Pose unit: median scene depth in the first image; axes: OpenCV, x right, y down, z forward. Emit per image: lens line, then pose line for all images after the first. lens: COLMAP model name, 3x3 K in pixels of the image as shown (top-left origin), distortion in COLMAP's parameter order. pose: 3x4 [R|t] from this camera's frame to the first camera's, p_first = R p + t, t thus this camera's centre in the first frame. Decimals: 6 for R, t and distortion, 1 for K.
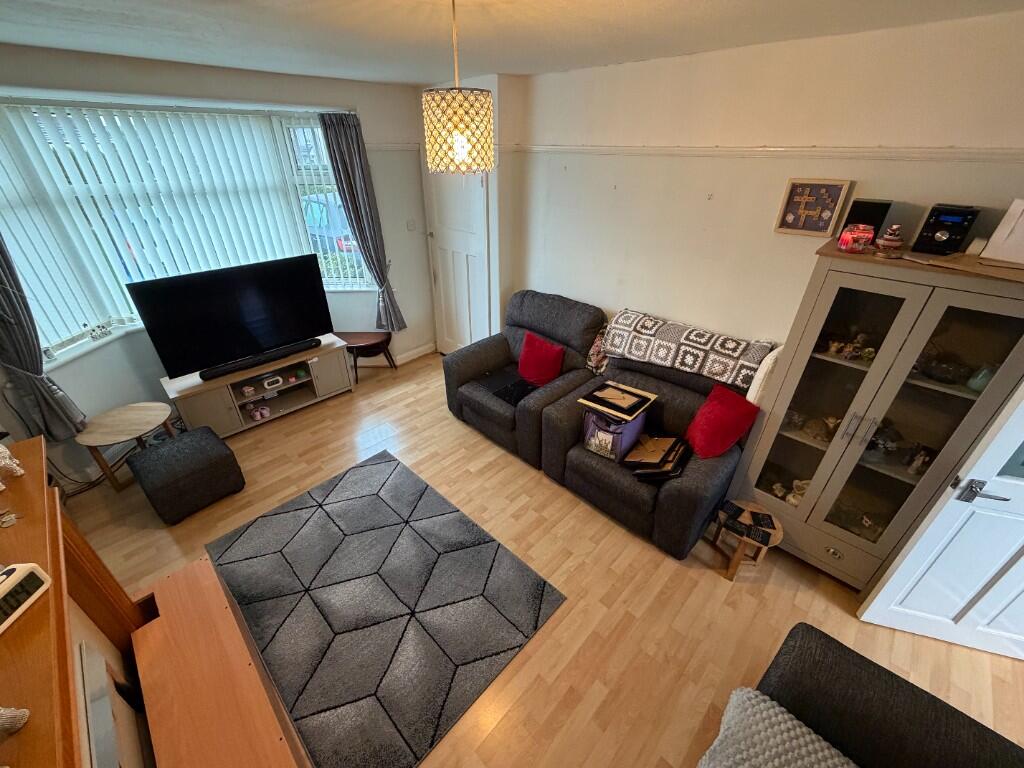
lens RADIAL K [[407.3, 0, 508.7], [0, 407.3, 382.4], [0, 0, 1]] dist [0.002846, 0.000047]
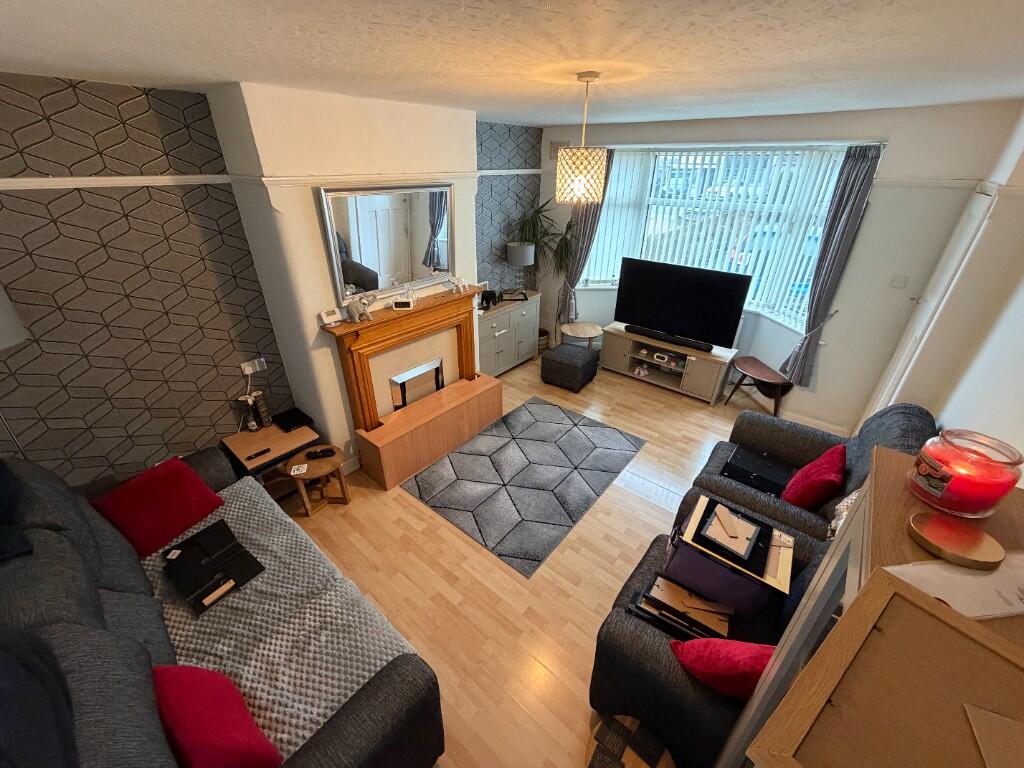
lens RADIAL K [[407.3, 0, 511.0], [0, 407.3, 382.0], [0, 0, 1]] dist [0.002846, 0.000047]
pose [[0.086849, 0.469495, -0.878654, 0.602326], [-0.508234, 0.779458, 0.366256, -0.189956], [0.856829, 0.414753, 0.306308, 0.275671]]
